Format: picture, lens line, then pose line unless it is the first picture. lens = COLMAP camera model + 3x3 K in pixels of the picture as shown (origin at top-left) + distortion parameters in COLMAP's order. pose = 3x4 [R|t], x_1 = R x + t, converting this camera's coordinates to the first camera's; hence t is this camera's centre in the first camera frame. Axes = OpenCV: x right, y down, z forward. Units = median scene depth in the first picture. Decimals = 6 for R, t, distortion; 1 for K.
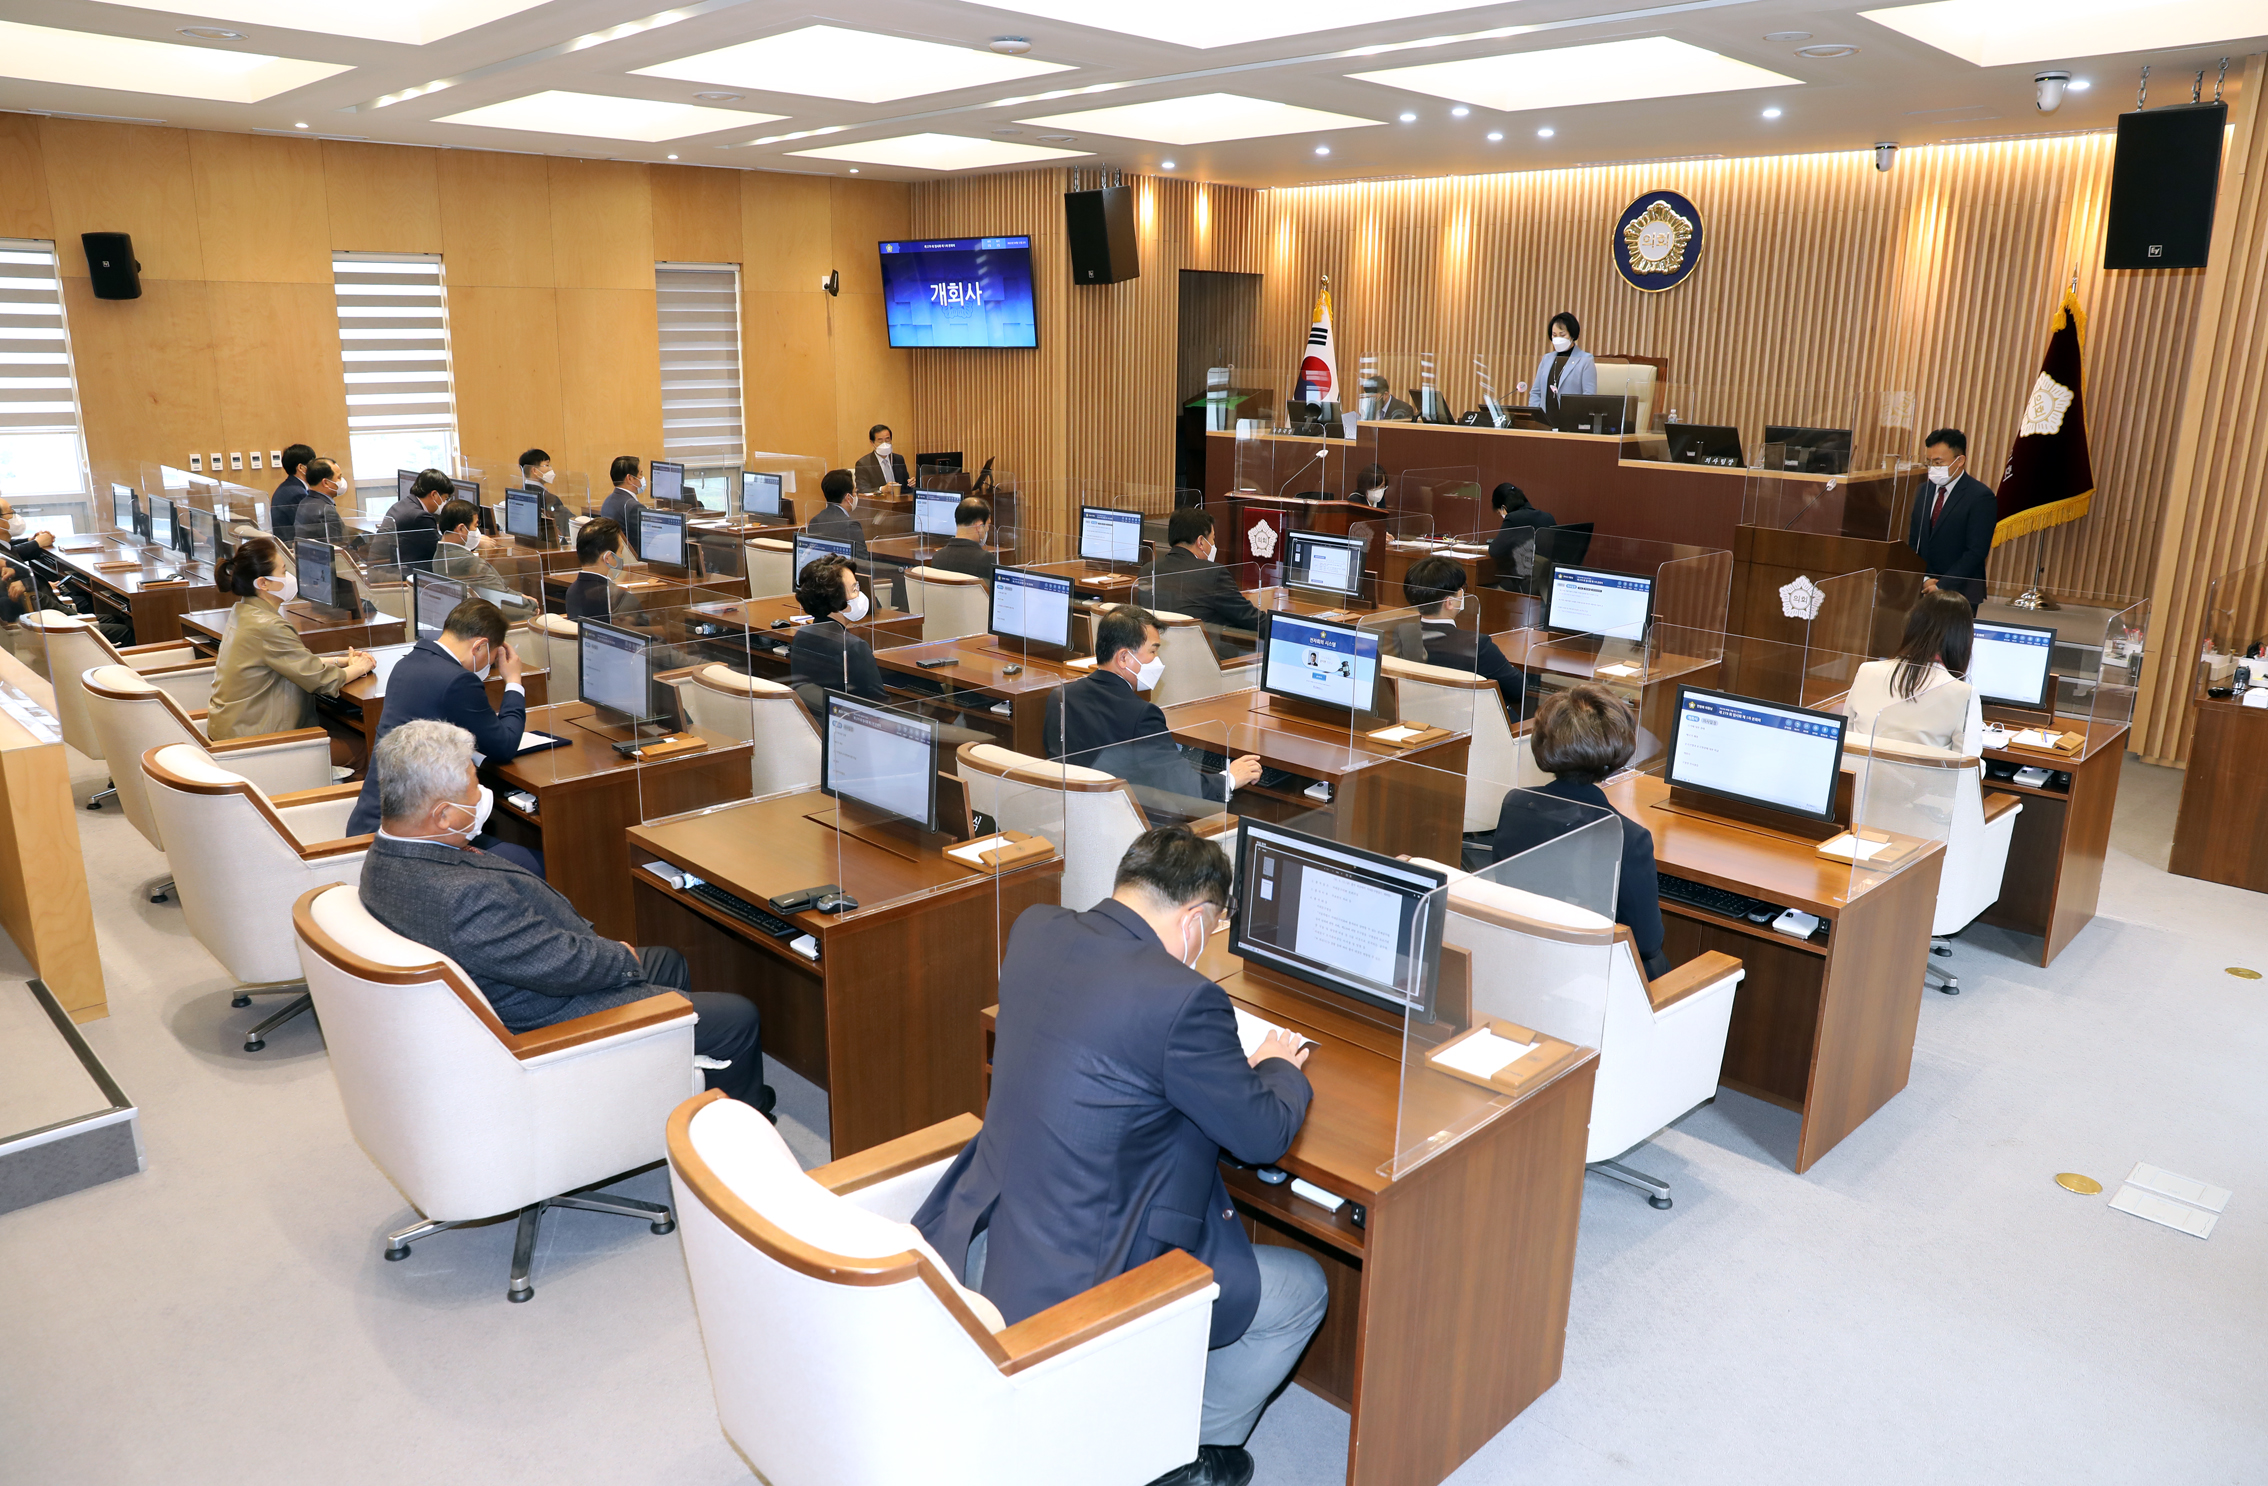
lens RADIAL K [[1557.4, 0, 1134.0], [0, 1557.4, 743.0], [0, 0, 1]] dist [-0.102382, 0.080864]
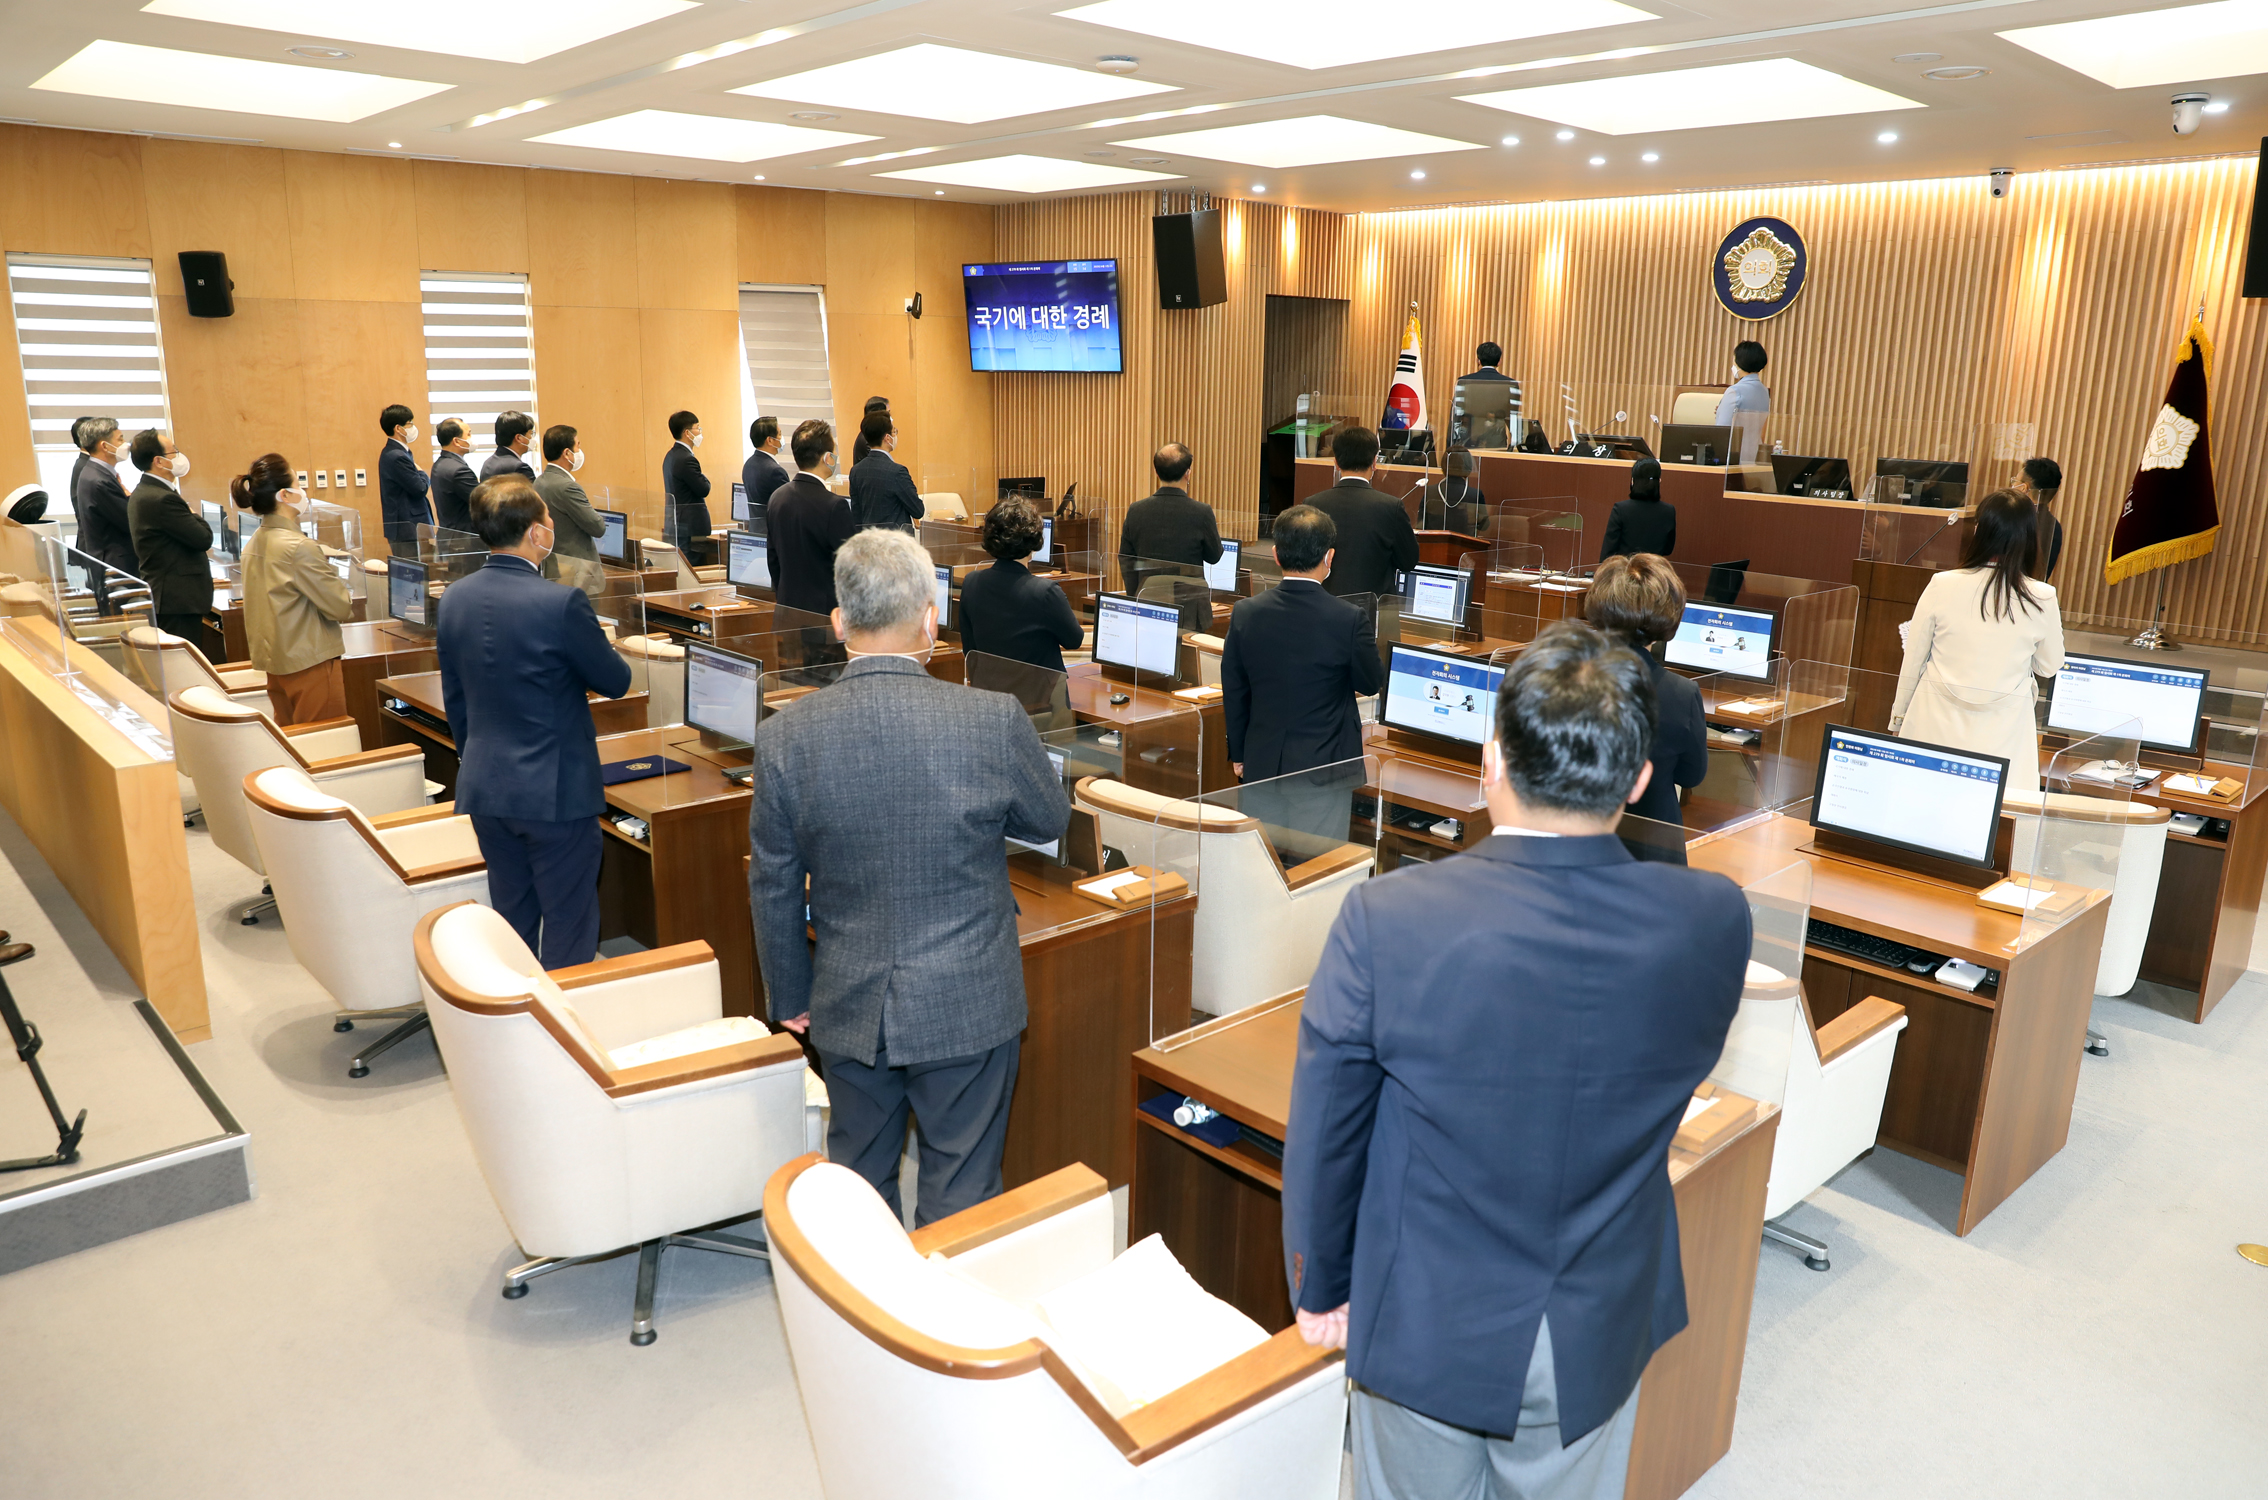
lens RADIAL K [[1576.6, 0, 1145.3], [0, 1576.6, 749.2], [0, 0, 1]] dist [-0.103119, 0.081730]
pose [[0.999469, 0.013580, -0.029629, -0.022283], [-0.014034, 0.999786, -0.015167, -0.000634], [0.029417, 0.015575, 0.999446, 0.007807]]
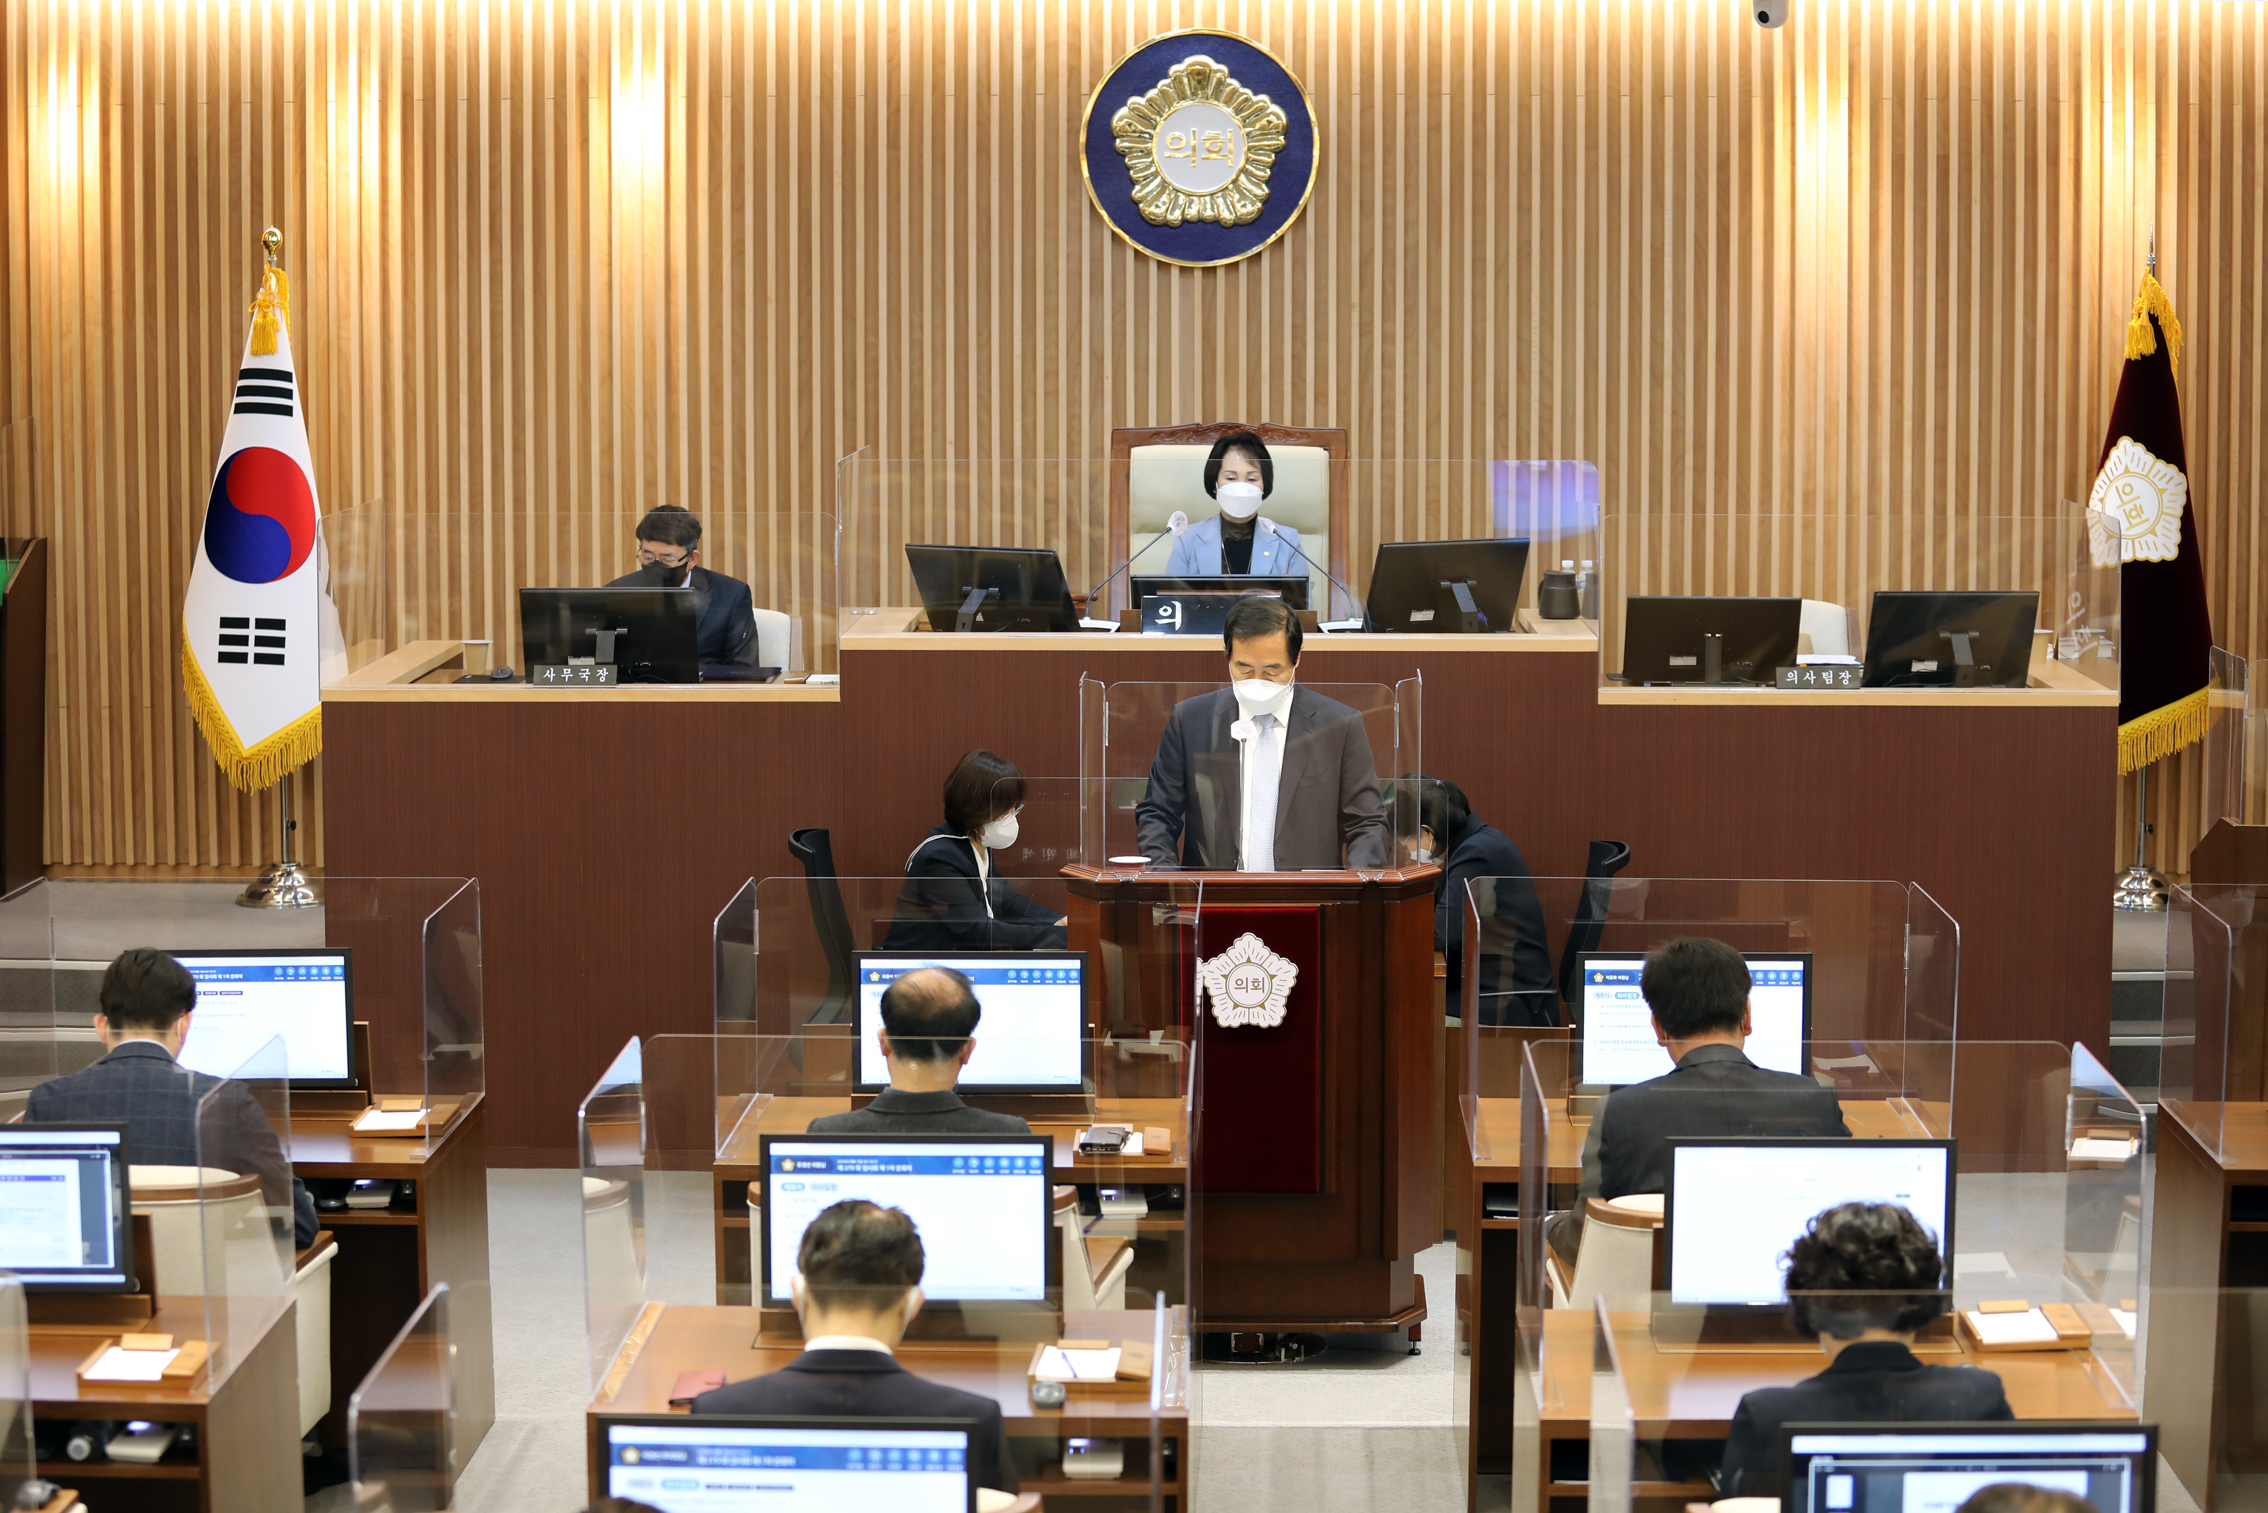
lens RADIAL K [[4664.1, 0, 1134.0], [0, 4664.1, 756.5], [0, 0, 1]] dist [-0.328149, 0.227552]
pose [[0.726776, -0.092084, 0.680673, -0.737456], [0.180245, 0.981813, -0.059629, -0.122704], [-0.662803, 0.166025, 0.730156, 0.147302]]
